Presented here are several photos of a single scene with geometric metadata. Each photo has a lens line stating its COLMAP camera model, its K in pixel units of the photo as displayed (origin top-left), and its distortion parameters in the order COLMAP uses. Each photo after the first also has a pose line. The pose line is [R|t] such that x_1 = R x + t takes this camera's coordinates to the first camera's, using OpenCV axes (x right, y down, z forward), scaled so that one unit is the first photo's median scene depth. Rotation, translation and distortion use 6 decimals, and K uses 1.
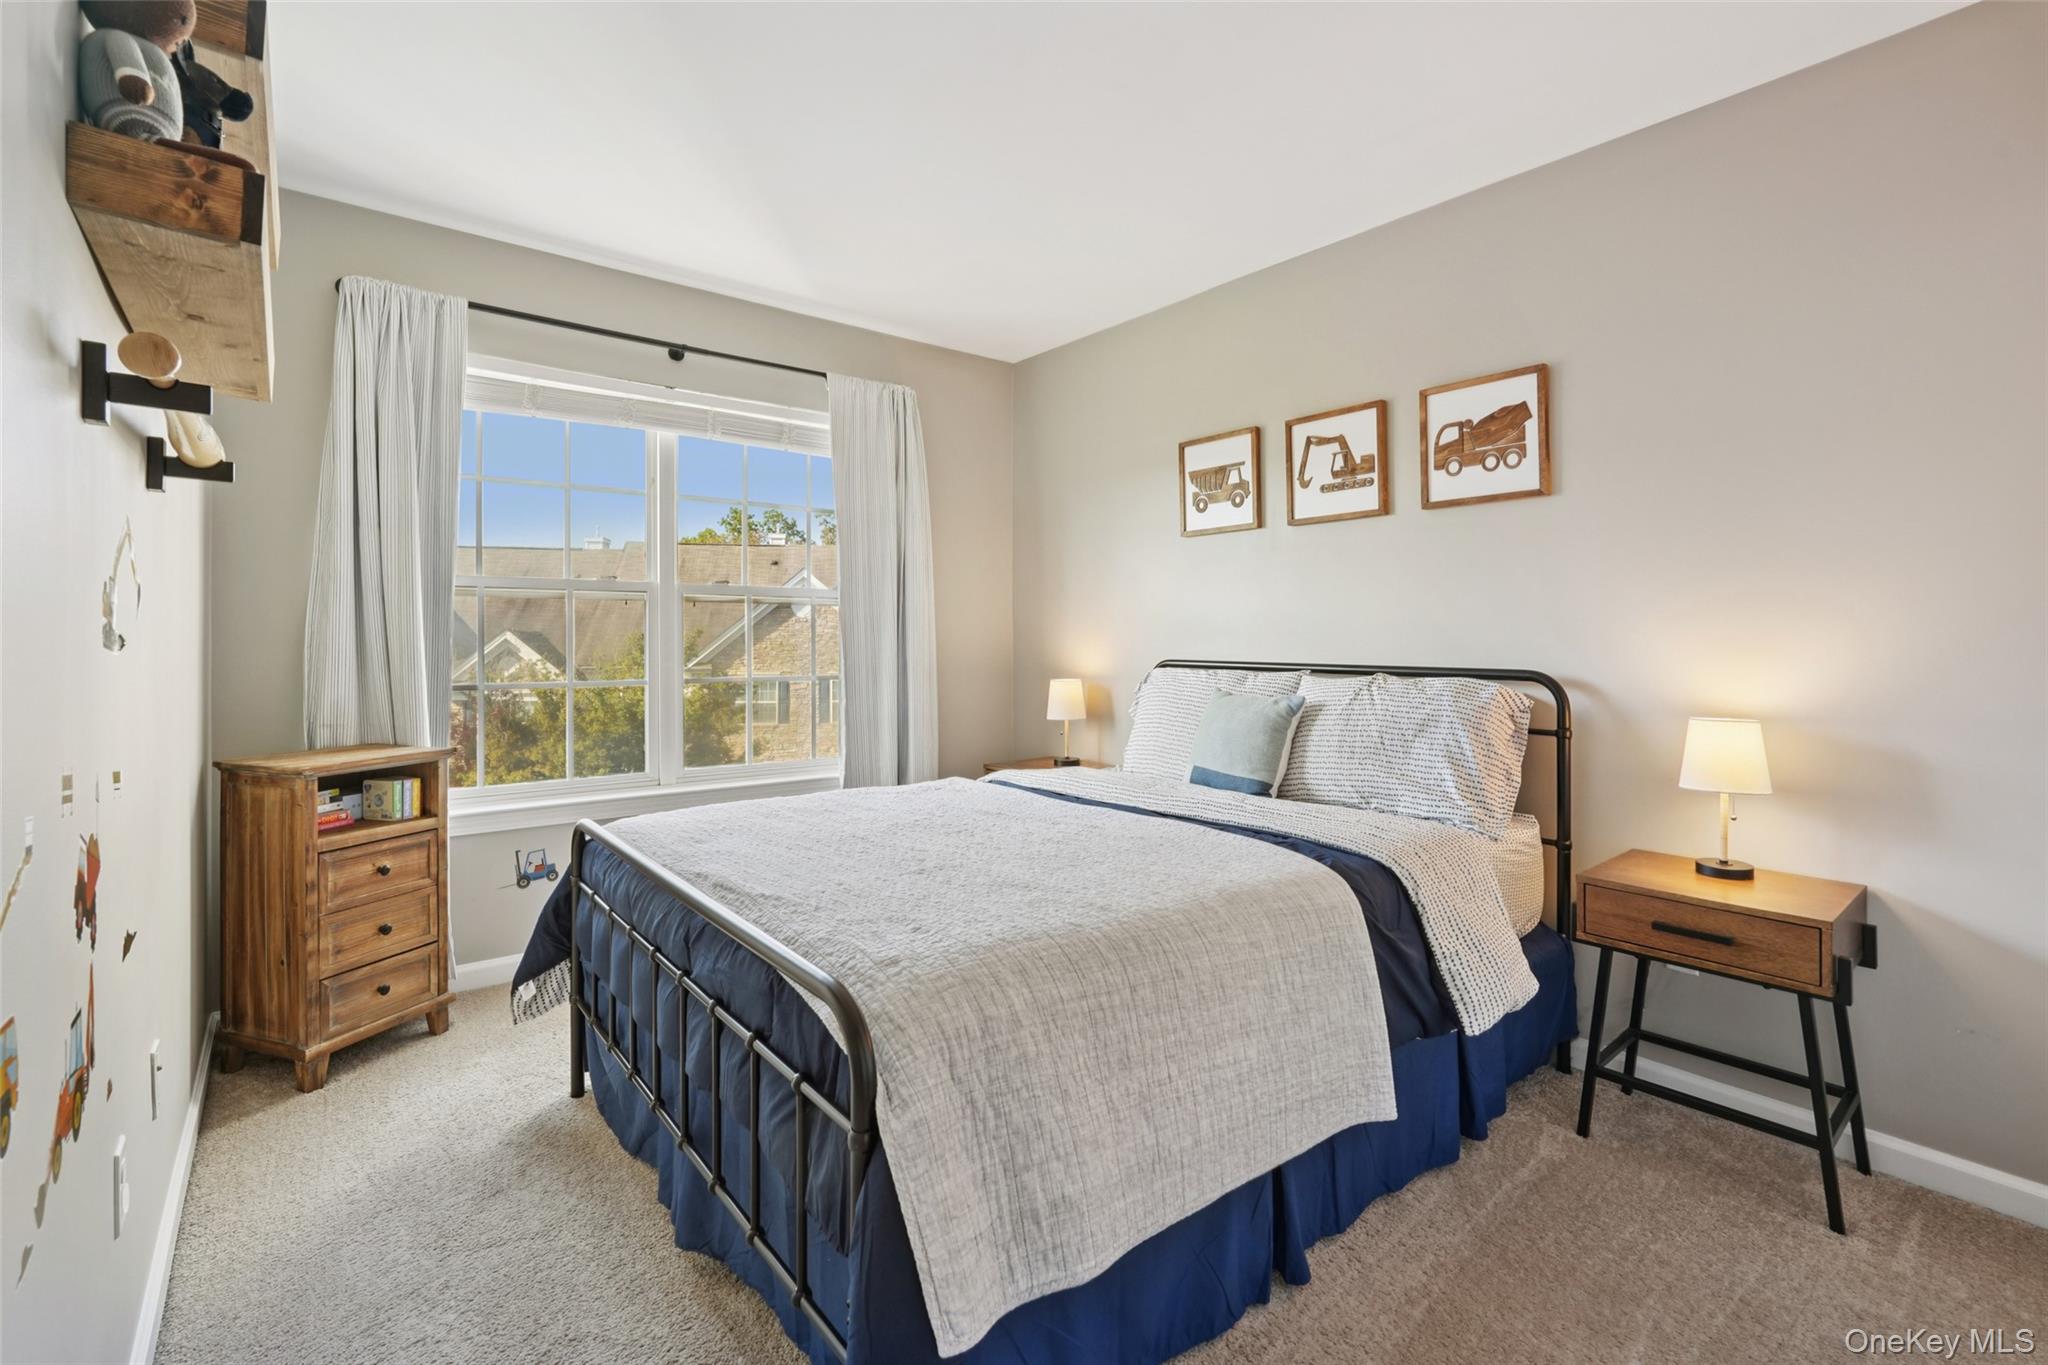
lens RADIAL K [[915.0, 0, 1022.3], [0, 915.0, 686.0], [0, 0, 1]] dist [-0.006314, 0.004164]
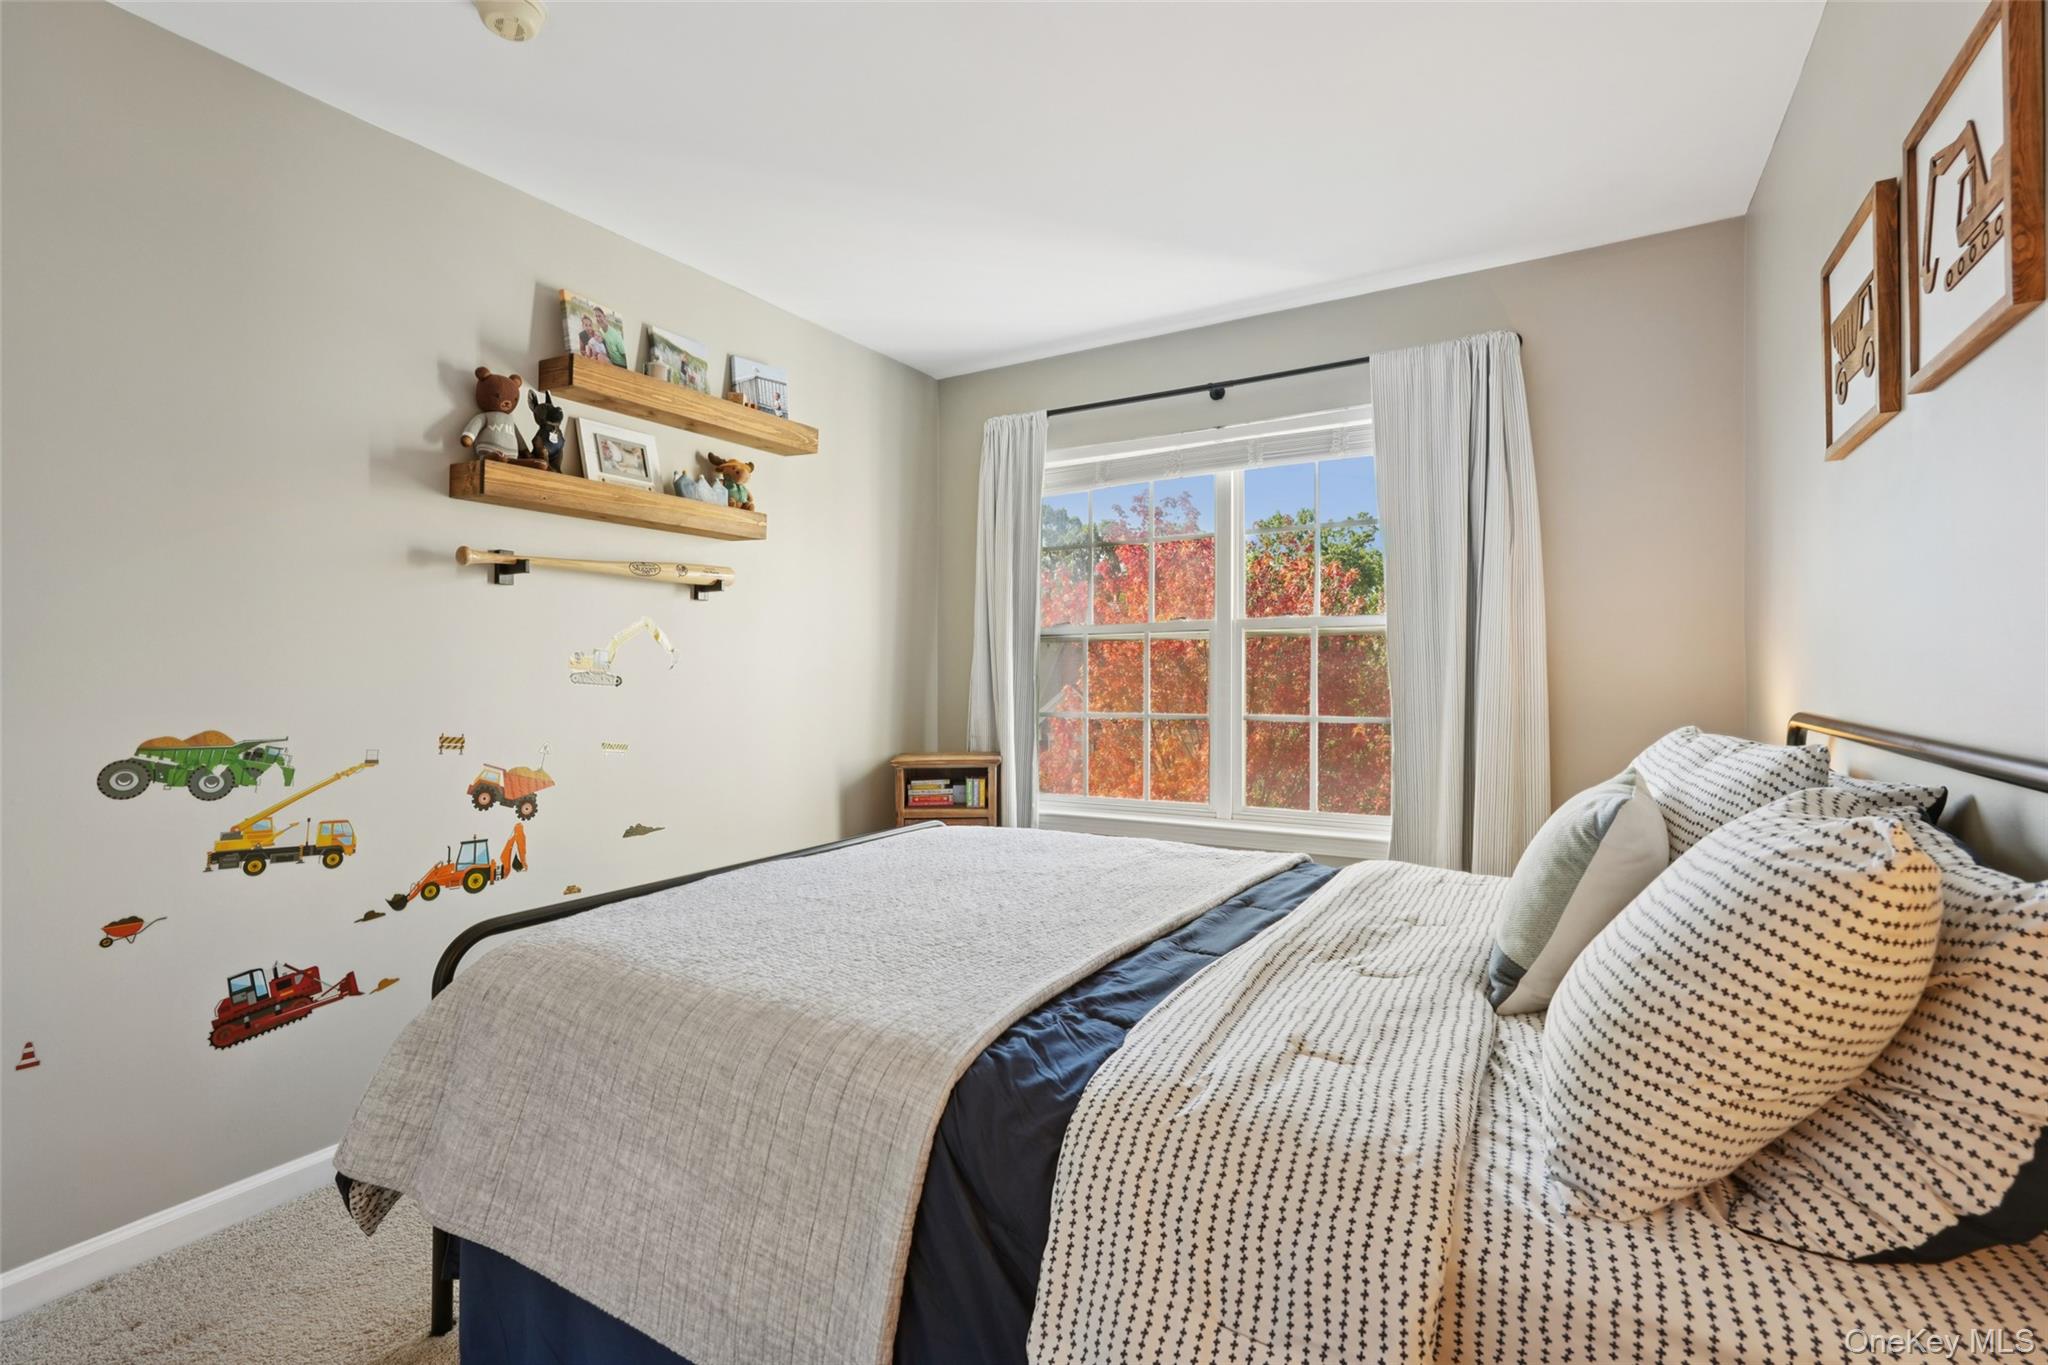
lens RADIAL K [[915.0, 0, 1022.3], [0, 915.0, 686.0], [0, 0, 1]] dist [-0.006314, 0.004164]
pose [[0.345670, 0.009969, -0.938303, 0.574838], [-0.044607, 0.998988, -0.005820, -0.029115], [0.937295, 0.043867, 0.345765, 0.536237]]
